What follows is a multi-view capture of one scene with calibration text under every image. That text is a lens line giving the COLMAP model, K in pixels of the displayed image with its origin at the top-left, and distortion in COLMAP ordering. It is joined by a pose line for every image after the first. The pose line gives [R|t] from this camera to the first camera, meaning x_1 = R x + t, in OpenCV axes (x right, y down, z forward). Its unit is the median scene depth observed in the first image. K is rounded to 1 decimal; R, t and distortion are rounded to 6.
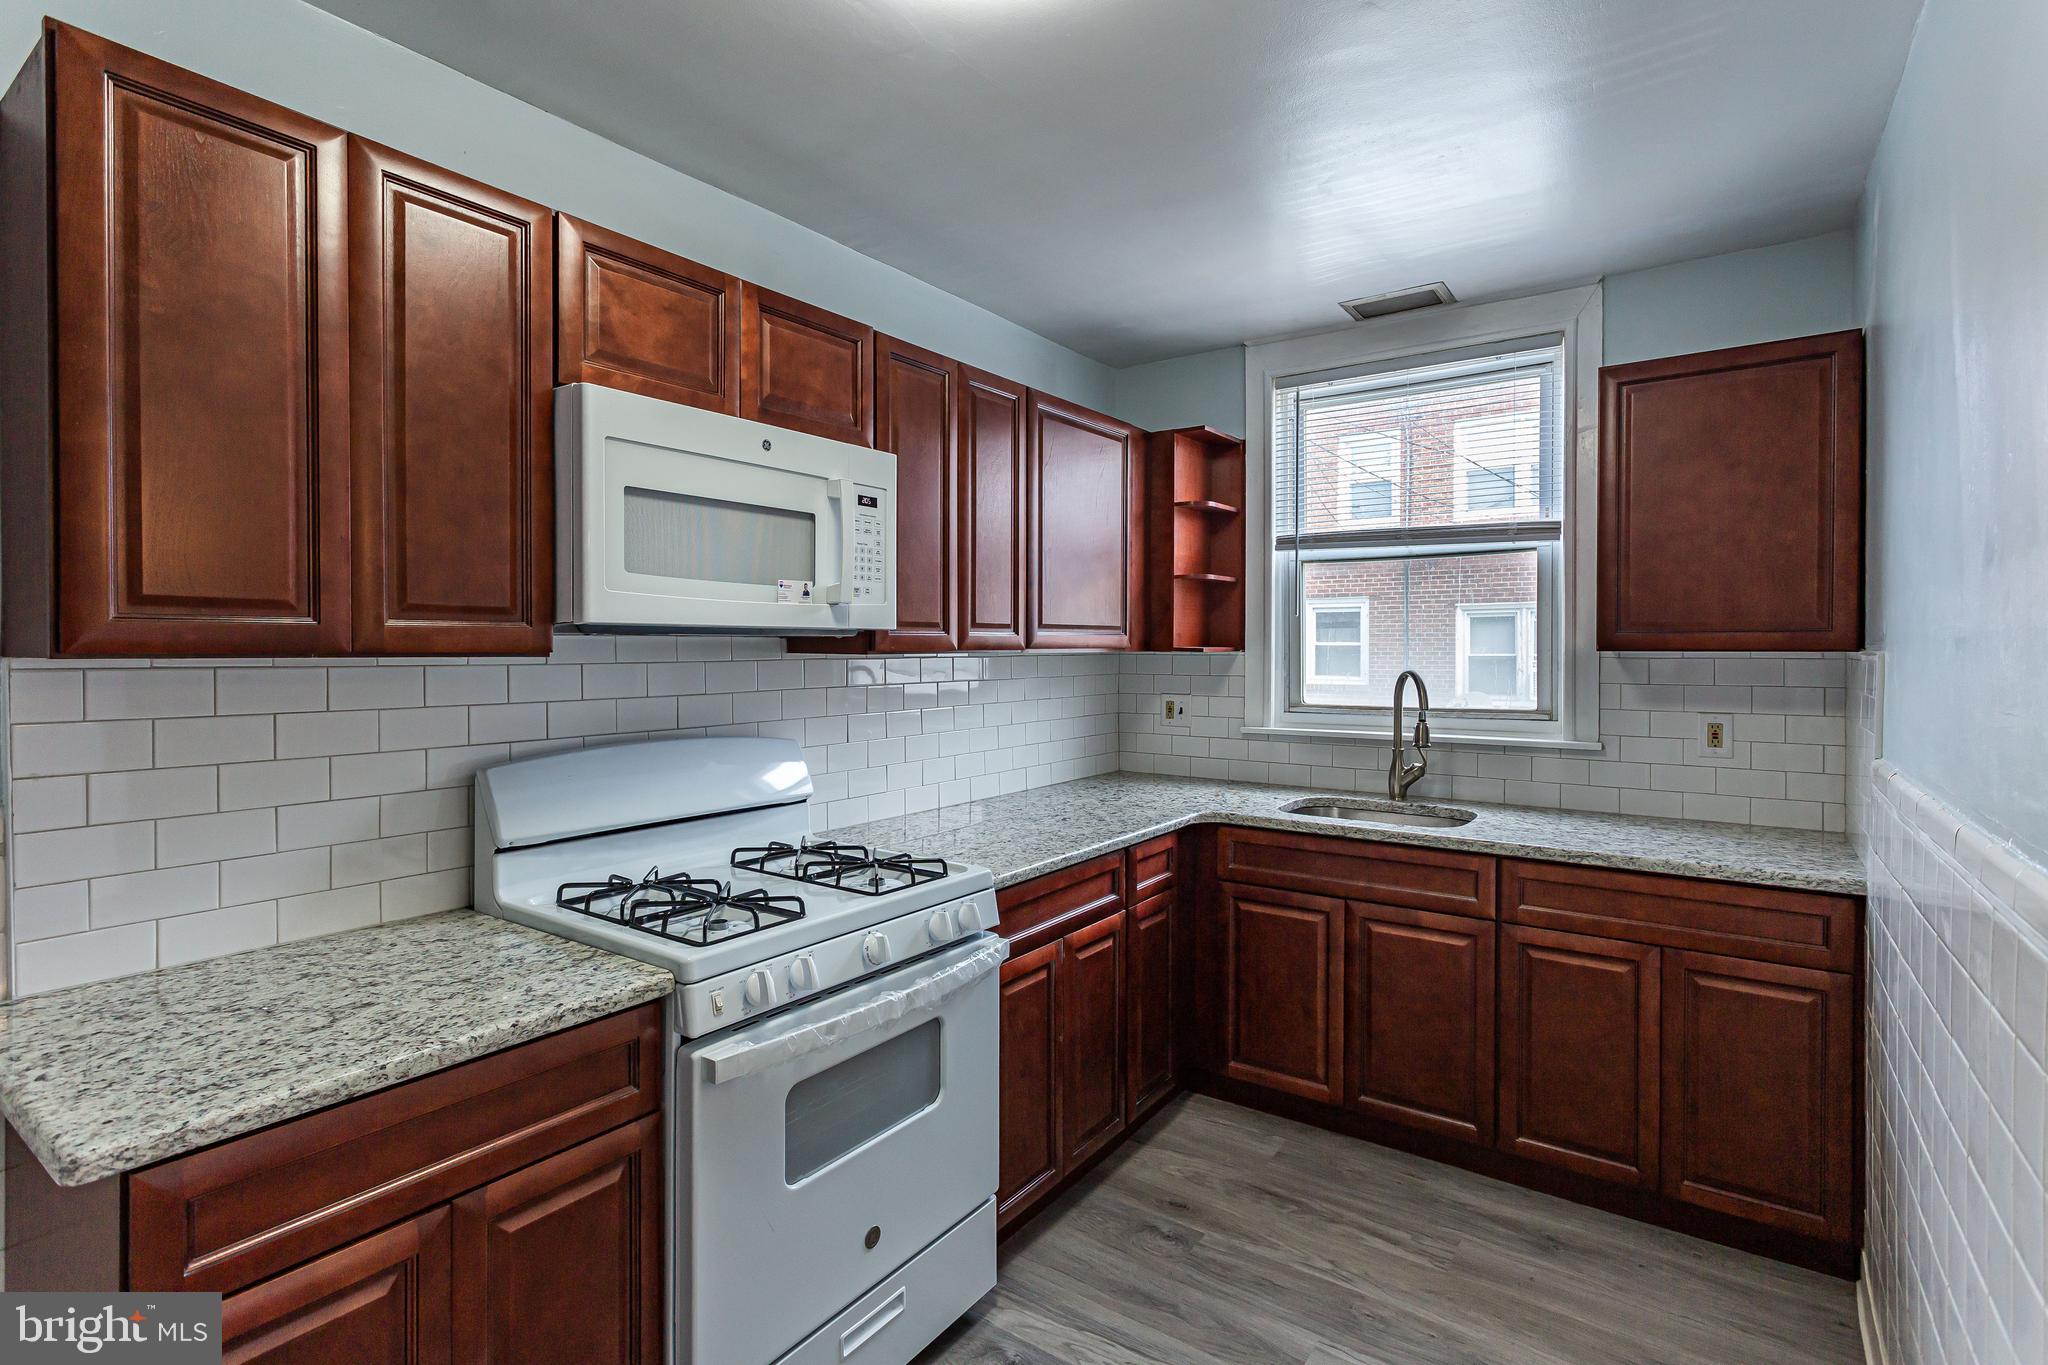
lens RADIAL K [[981.8, 0, 1019.2], [0, 981.8, 659.8], [0, 0, 1]] dist [0.002540, 0.000776]
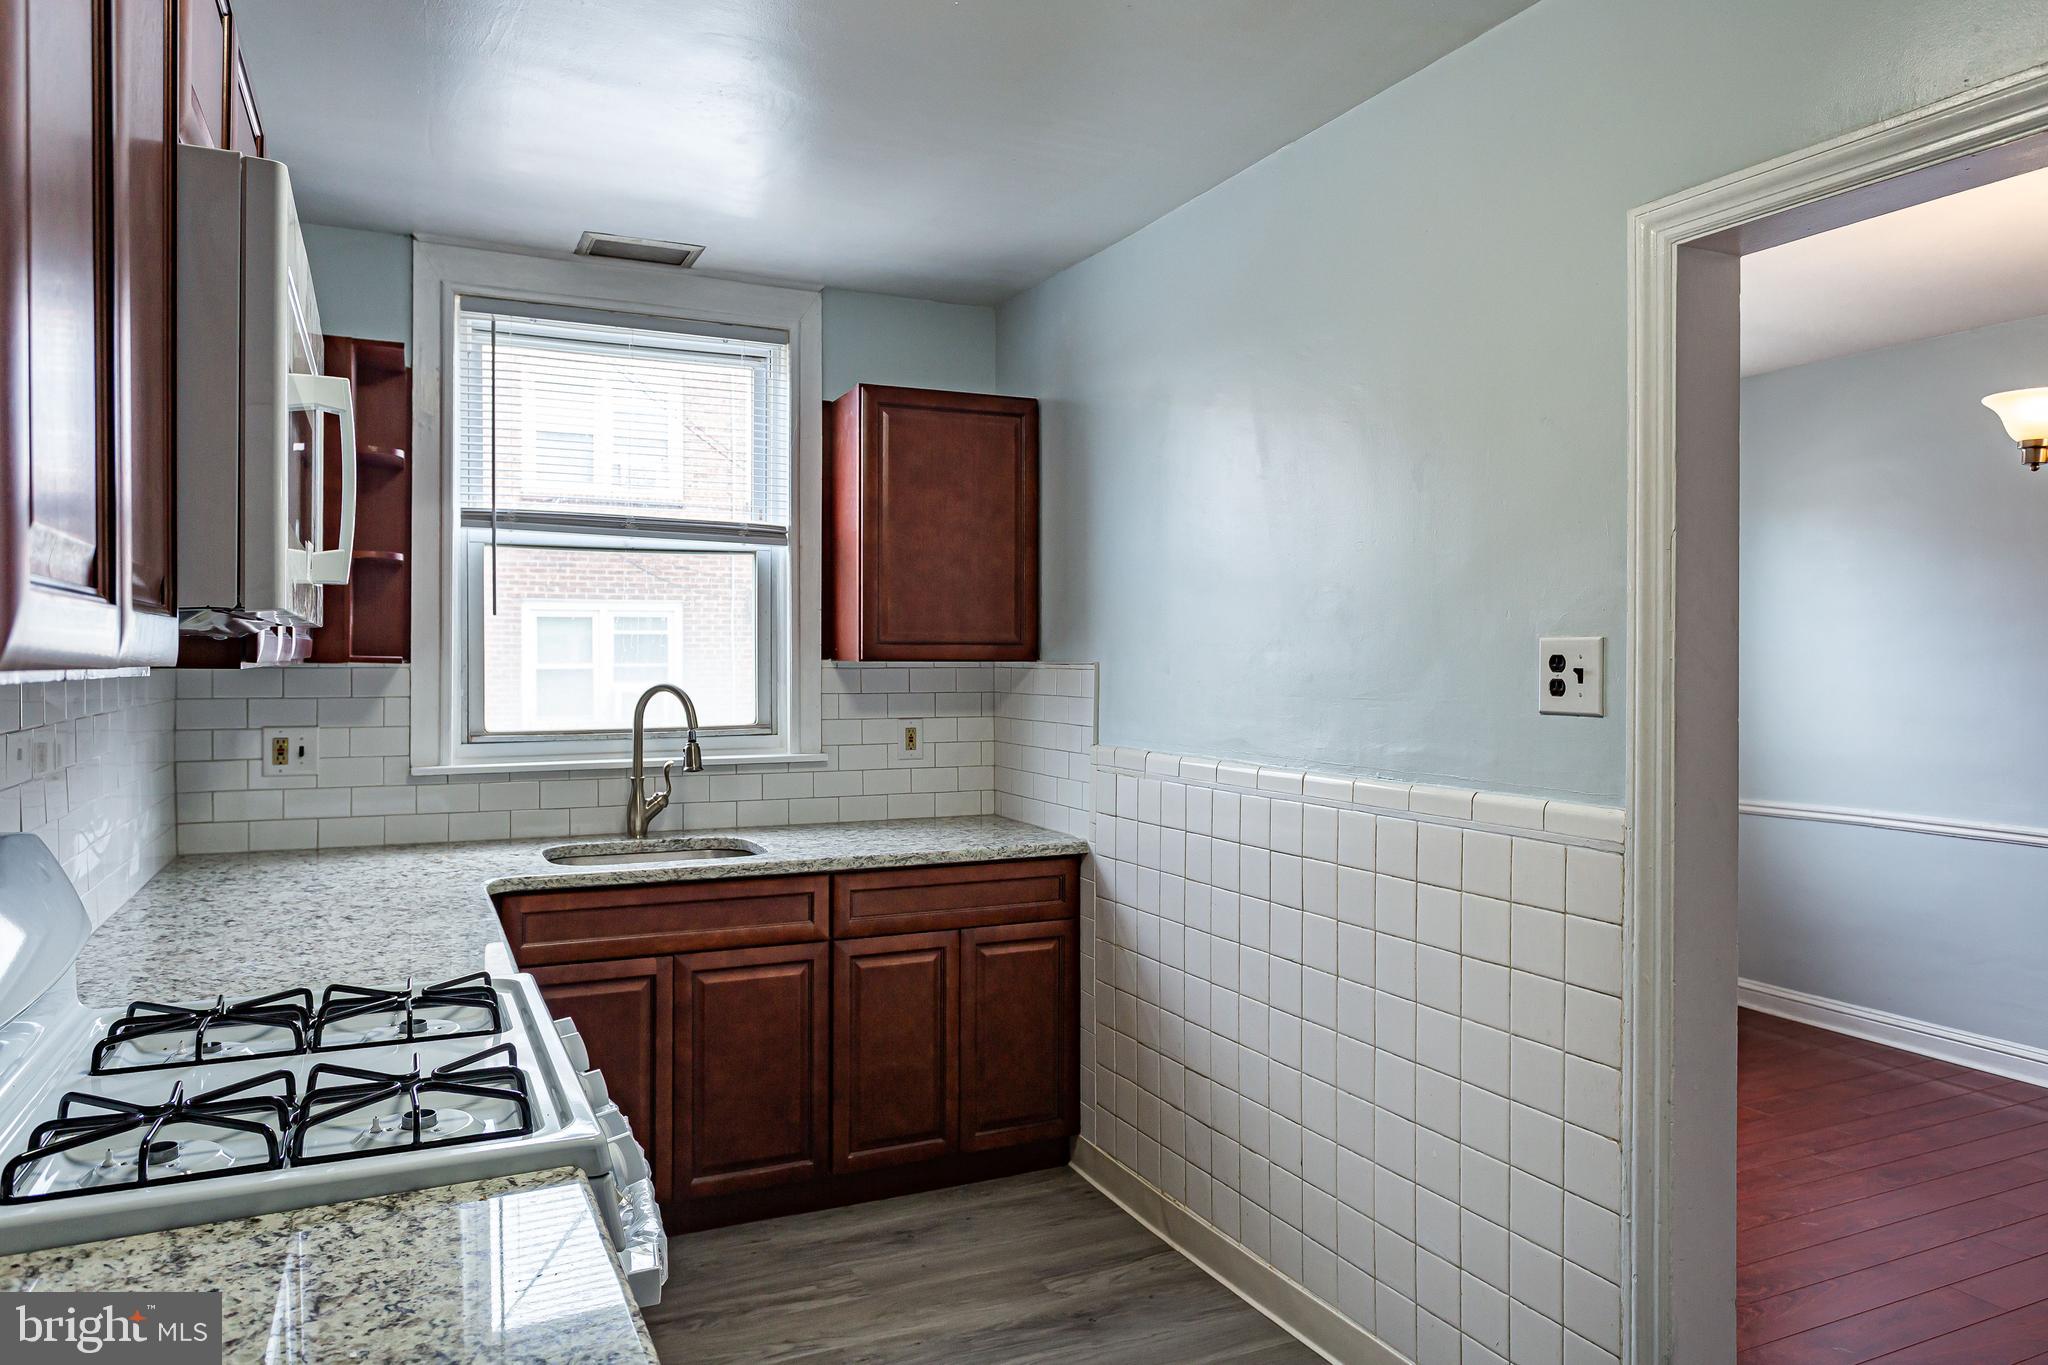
lens RADIAL K [[1339.0, 0, 1025.8], [0, 1339.0, 665.8], [0, 0, 1]] dist [0.000541, 0.000163]
pose [[0.482734, -0.003921, 0.875758, -0.525875], [0.007921, 0.999969, 0.000111, -0.003320], [-0.875731, 0.006883, 0.482749, 0.172881]]
